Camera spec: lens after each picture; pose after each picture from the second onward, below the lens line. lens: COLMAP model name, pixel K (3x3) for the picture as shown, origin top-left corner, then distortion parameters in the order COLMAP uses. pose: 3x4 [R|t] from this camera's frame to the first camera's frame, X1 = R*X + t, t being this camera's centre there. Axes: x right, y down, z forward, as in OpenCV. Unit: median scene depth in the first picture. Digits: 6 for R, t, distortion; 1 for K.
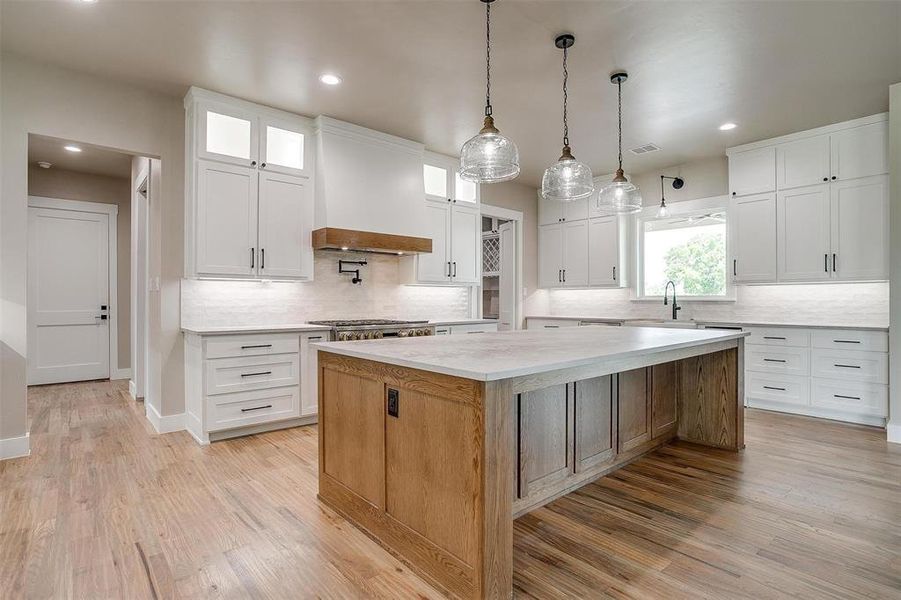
lens RADIAL K [[447.1, 0, 448.0], [0, 447.1, 300.4], [0, 0, 1]] dist [-0.004870, -0.000358]
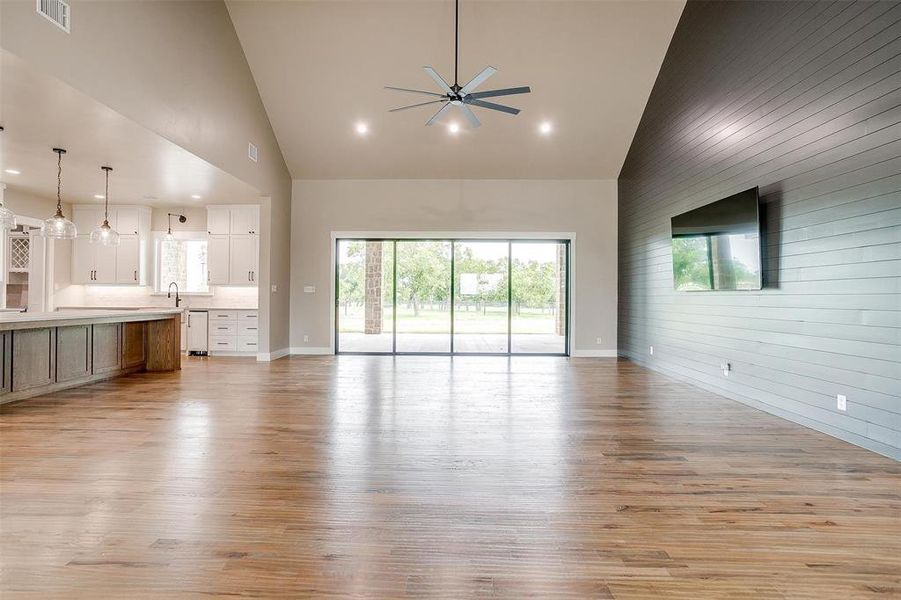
lens RADIAL K [[447.1, 0, 445.0], [0, 447.1, 298.8], [0, 0, 1]] dist [-0.004870, -0.000358]
pose [[0.684249, 0.006386, 0.729220, 0.012662], [-0.010113, 0.999949, 0.000733, 0.002893], [-0.729178, -0.007876, 0.684278, -0.740424]]
